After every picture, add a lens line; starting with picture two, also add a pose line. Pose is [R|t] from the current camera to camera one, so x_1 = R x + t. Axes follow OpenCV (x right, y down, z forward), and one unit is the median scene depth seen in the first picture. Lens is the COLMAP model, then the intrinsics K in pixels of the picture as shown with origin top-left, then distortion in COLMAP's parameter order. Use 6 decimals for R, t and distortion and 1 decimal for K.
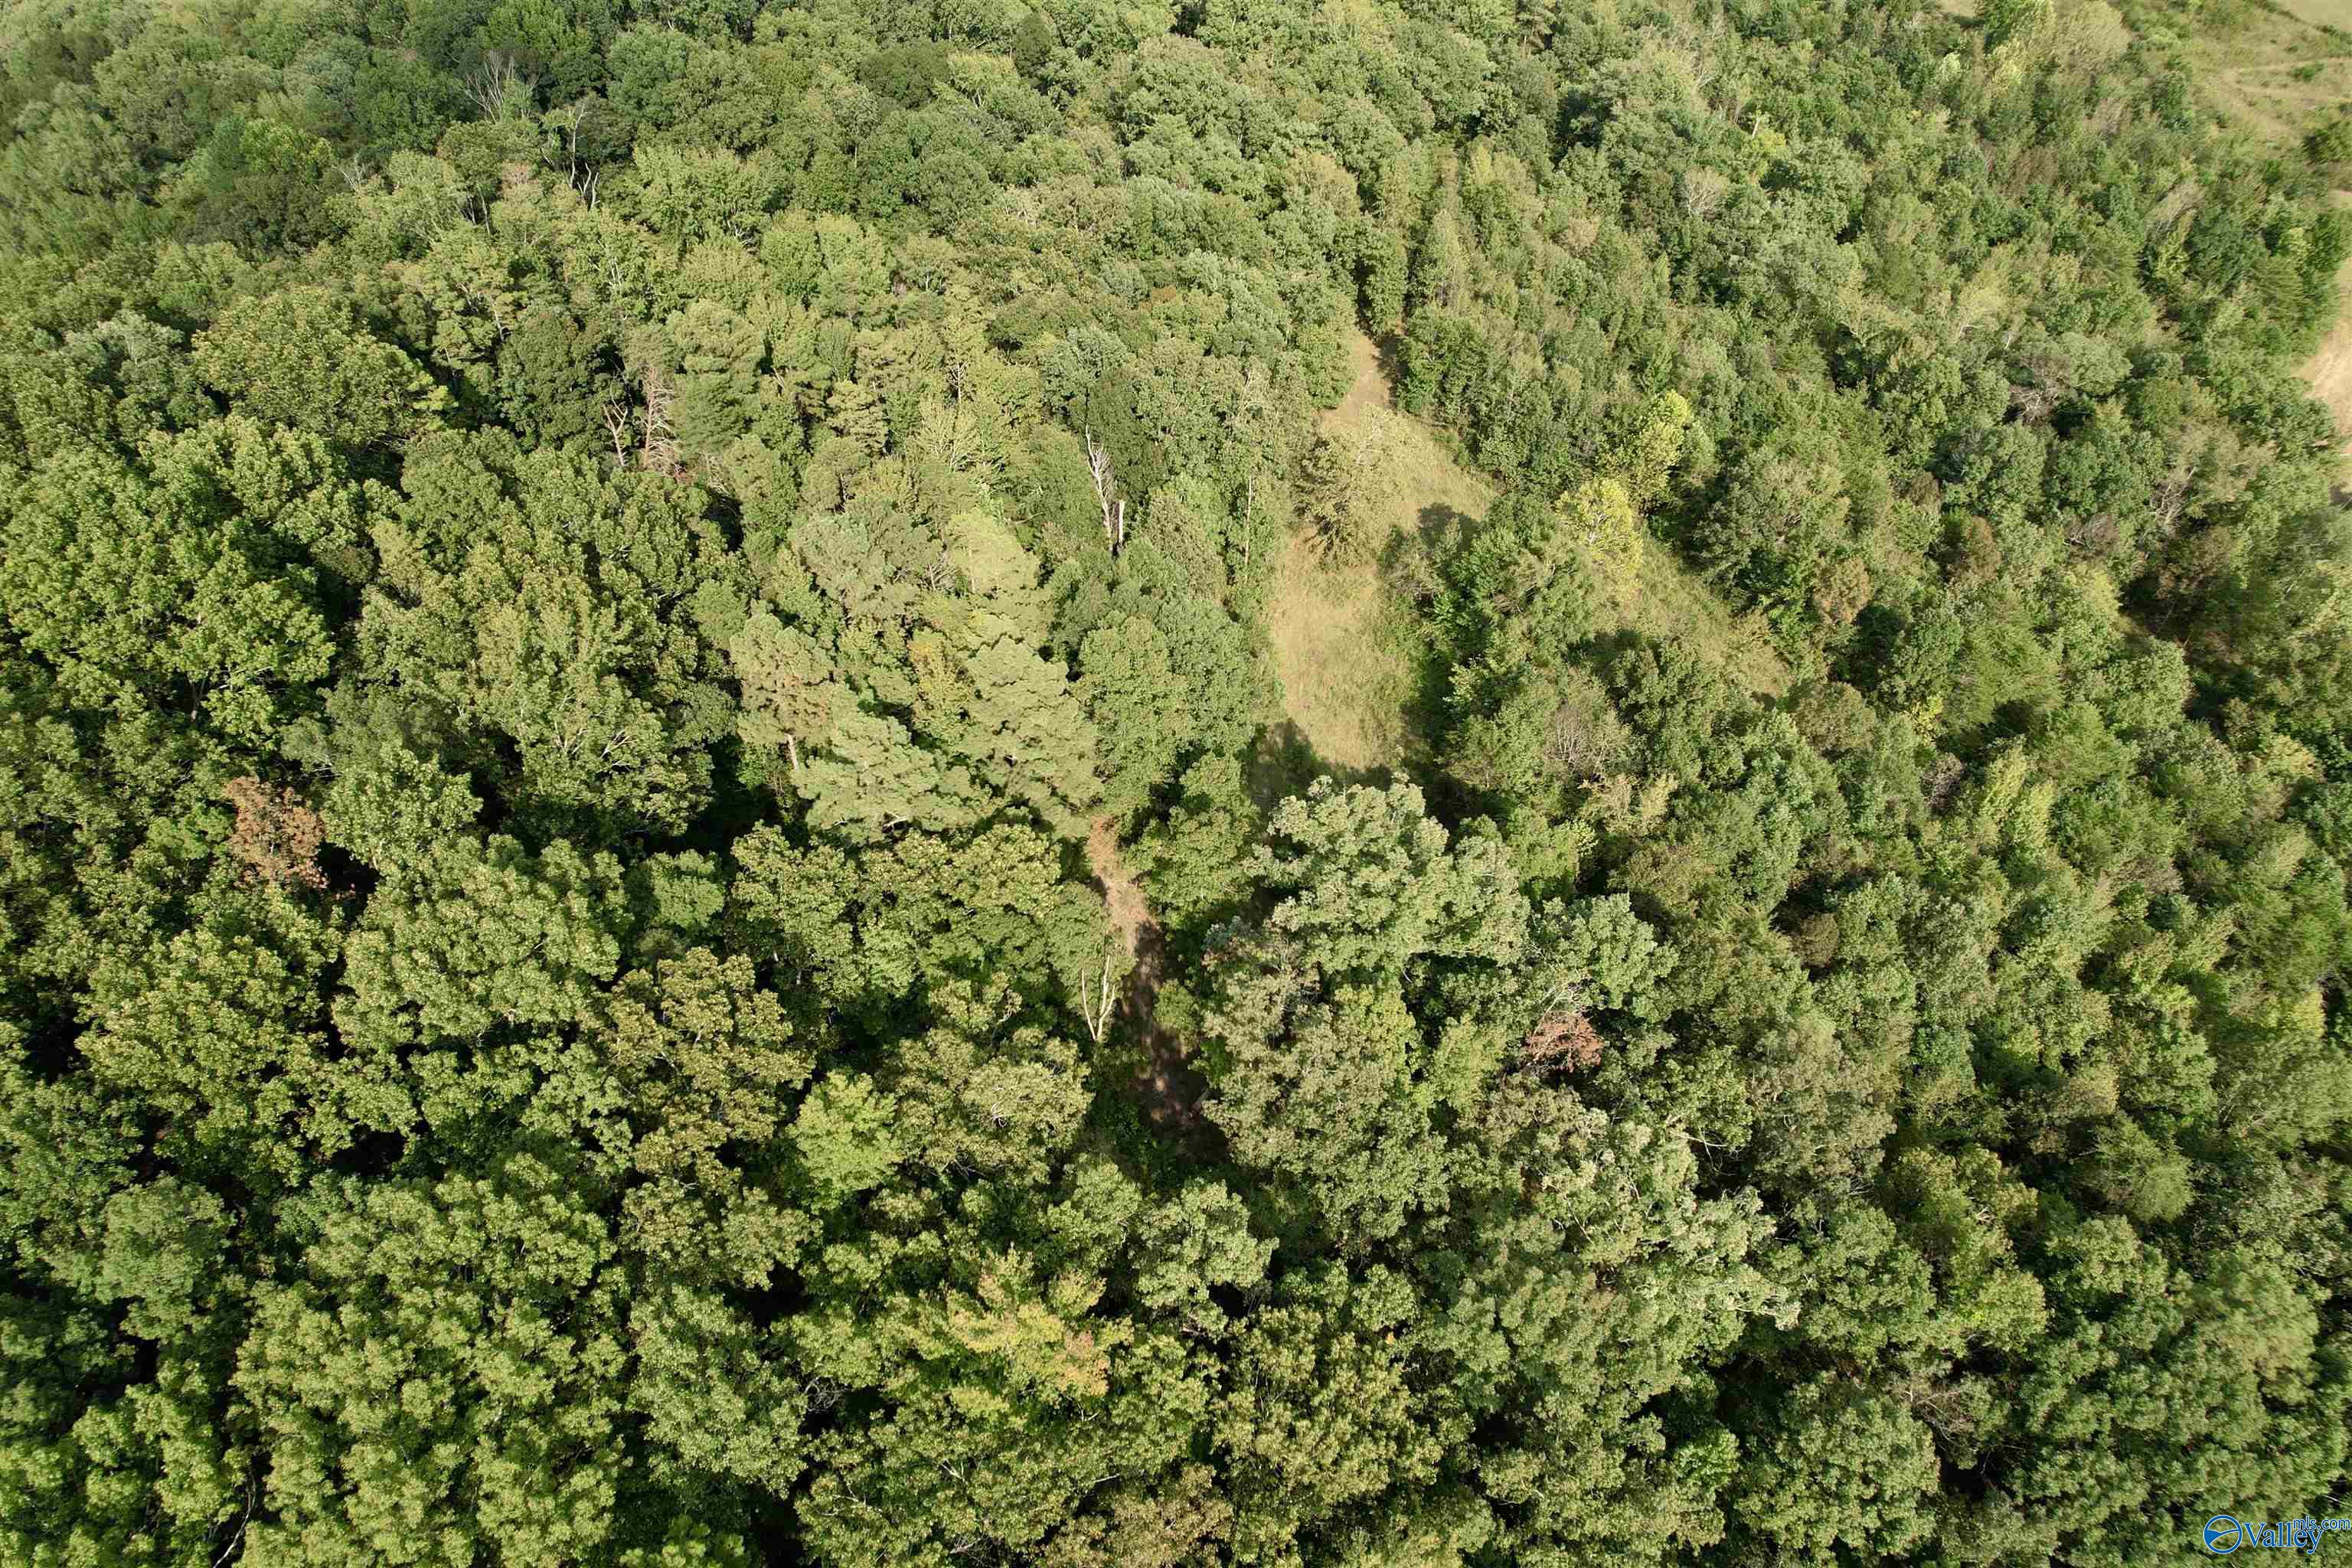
lens RADIAL K [[1488.3, 0, 1177.3], [0, 1488.3, 787.2], [0, 0, 1]] dist [-0.073050, 0.067494]
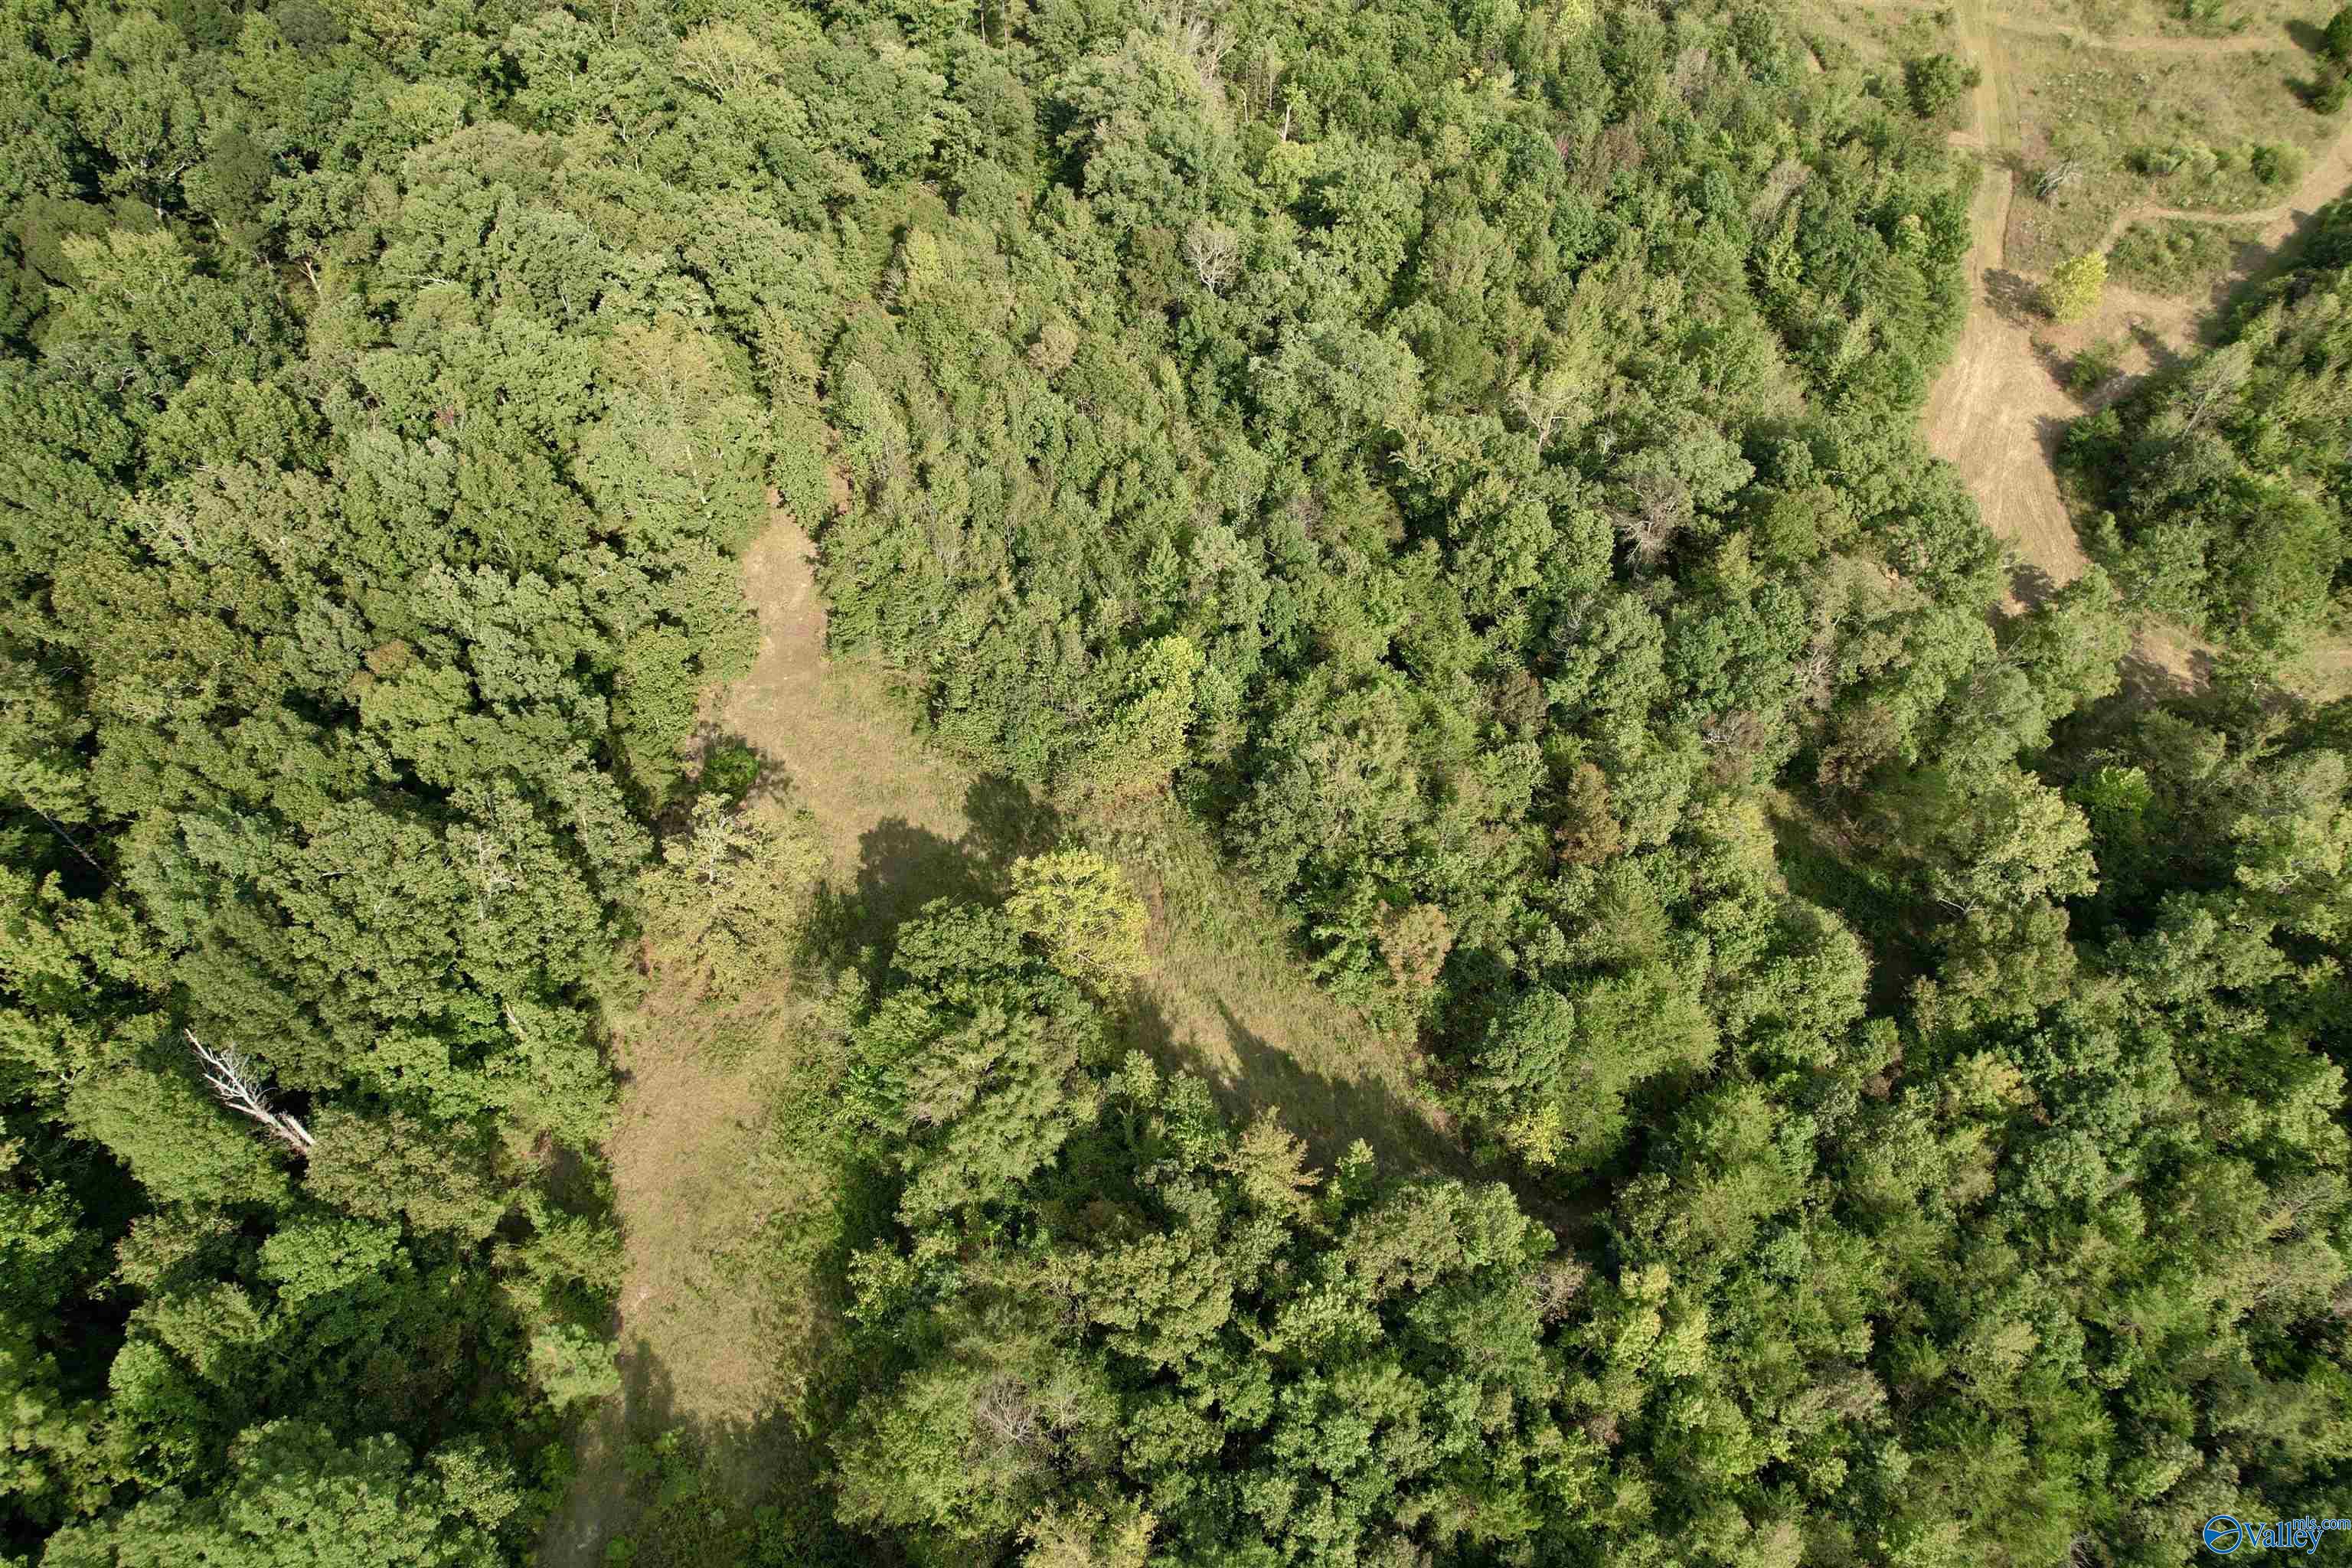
lens RADIAL K [[1488.3, 0, 1174.8], [0, 1488.3, 775.2], [0, 0, 1]] dist [-0.073050, 0.067494]
pose [[0.972858, -0.180557, 0.144732, 0.178755], [0.166124, 0.980352, 0.106363, -0.224933], [-0.161093, -0.079433, 0.983737, 0.223618]]
